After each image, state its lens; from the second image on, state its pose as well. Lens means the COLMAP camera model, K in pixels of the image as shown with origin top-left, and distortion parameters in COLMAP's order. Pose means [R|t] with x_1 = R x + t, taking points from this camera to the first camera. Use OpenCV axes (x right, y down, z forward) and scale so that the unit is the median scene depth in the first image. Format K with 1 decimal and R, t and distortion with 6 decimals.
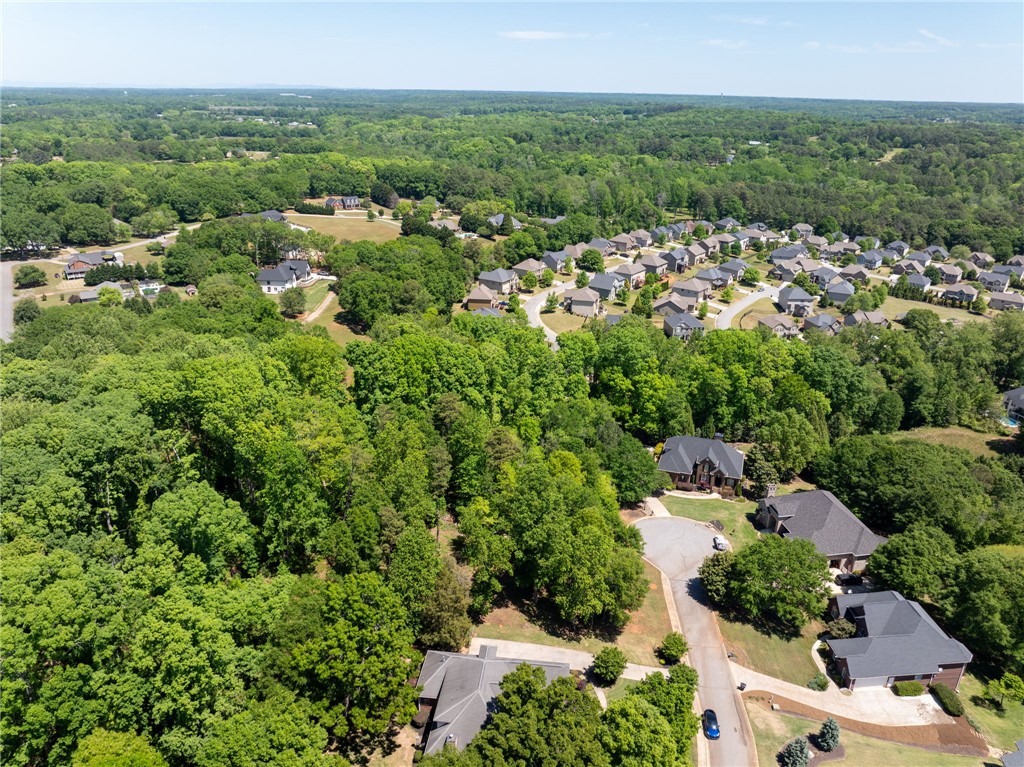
lens RADIAL K [[722.7, 0, 516.0], [0, 722.7, 340.3], [0, 0, 1]] dist [-0.041179, 0.005340]
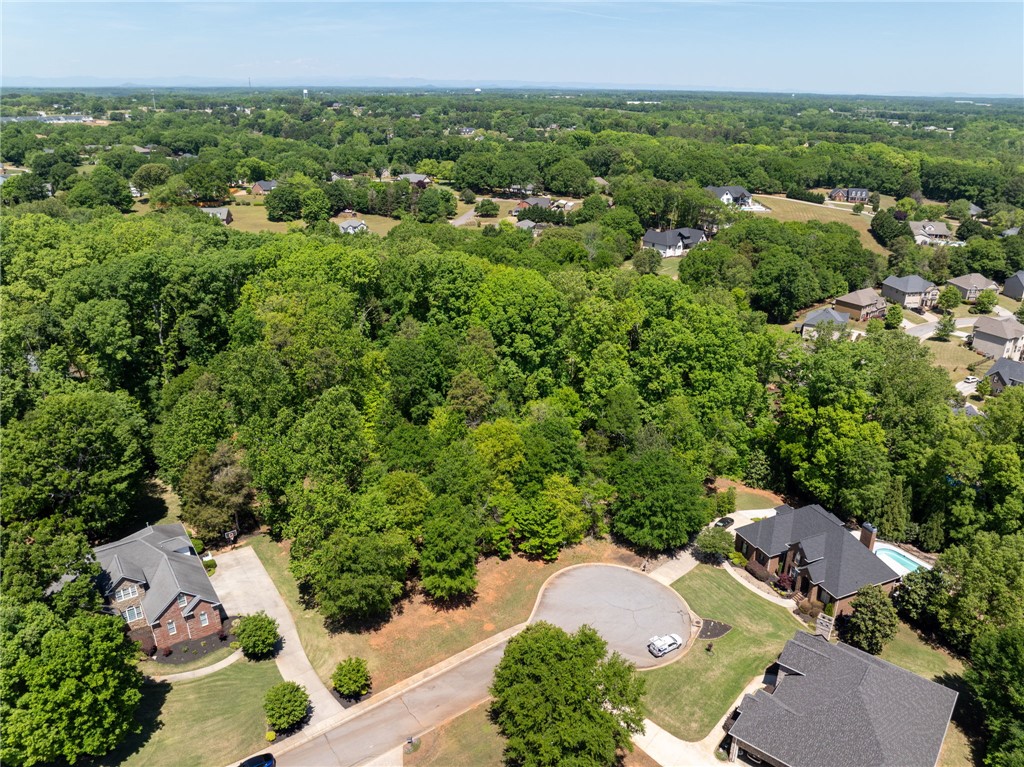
lens RADIAL K [[722.7, 0, 516.0], [0, 722.7, 340.3], [0, 0, 1]] dist [-0.041179, 0.005340]
pose [[0.676470, 0.241445, -0.695768, 0.256898], [-0.244790, 0.964734, 0.096781, -0.003800], [0.694598, 0.104847, 0.711716, 0.191659]]
